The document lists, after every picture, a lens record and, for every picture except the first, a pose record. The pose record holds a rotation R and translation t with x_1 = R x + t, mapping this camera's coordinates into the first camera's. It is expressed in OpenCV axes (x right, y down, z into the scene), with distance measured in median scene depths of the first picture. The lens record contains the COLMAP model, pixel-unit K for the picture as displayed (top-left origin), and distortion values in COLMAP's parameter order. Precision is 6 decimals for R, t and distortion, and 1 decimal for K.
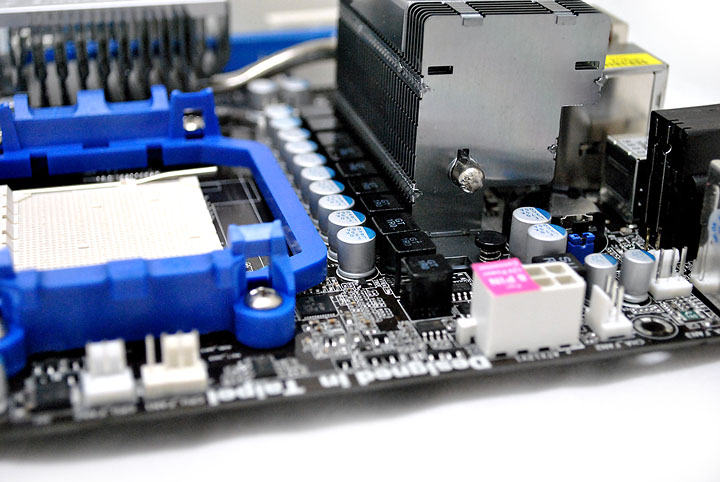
lens RADIAL K [[1120.9, 0, 360.0], [0, 1120.9, 241.0], [0, 0, 1]] dist [-0.008657, 0.010747]
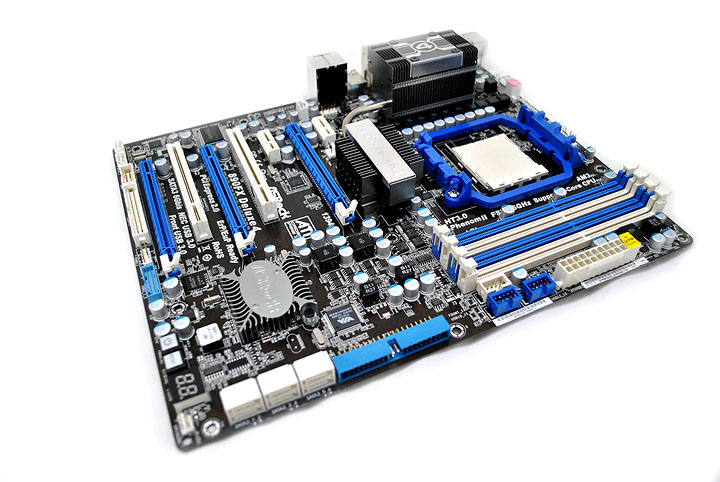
lens RADIAL K [[553.5, 0, 360.0], [0, 553.5, 241.0], [0, 0, 1]] dist [-0.080259, -0.000903]
pose [[-0.152746, -0.708929, 0.688540, -1.545822], [0.438315, 0.575845, 0.690132, -1.234645], [-0.885747, 0.407212, 0.222777, 1.213657]]
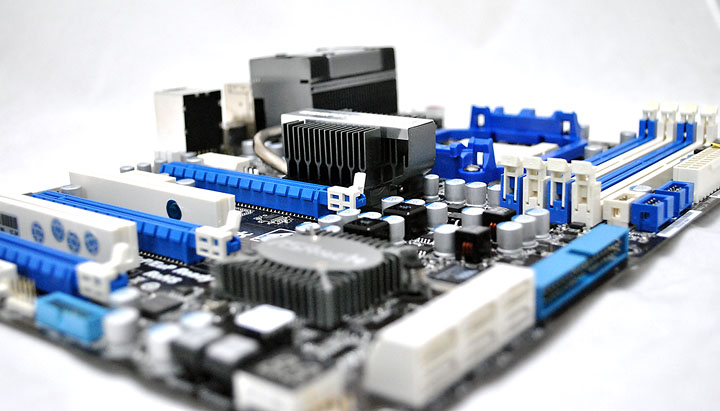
lens RADIAL K [[838.8, 0, 360.0], [0, 838.8, 205.5], [0, 0, 1]] dist [-0.015537, -0.011242]
pose [[-0.590762, -0.206348, 0.780013, -1.547973], [0.374001, 0.786578, 0.491344, -0.924746], [-0.714929, 0.581993, -0.387506, 2.080386]]
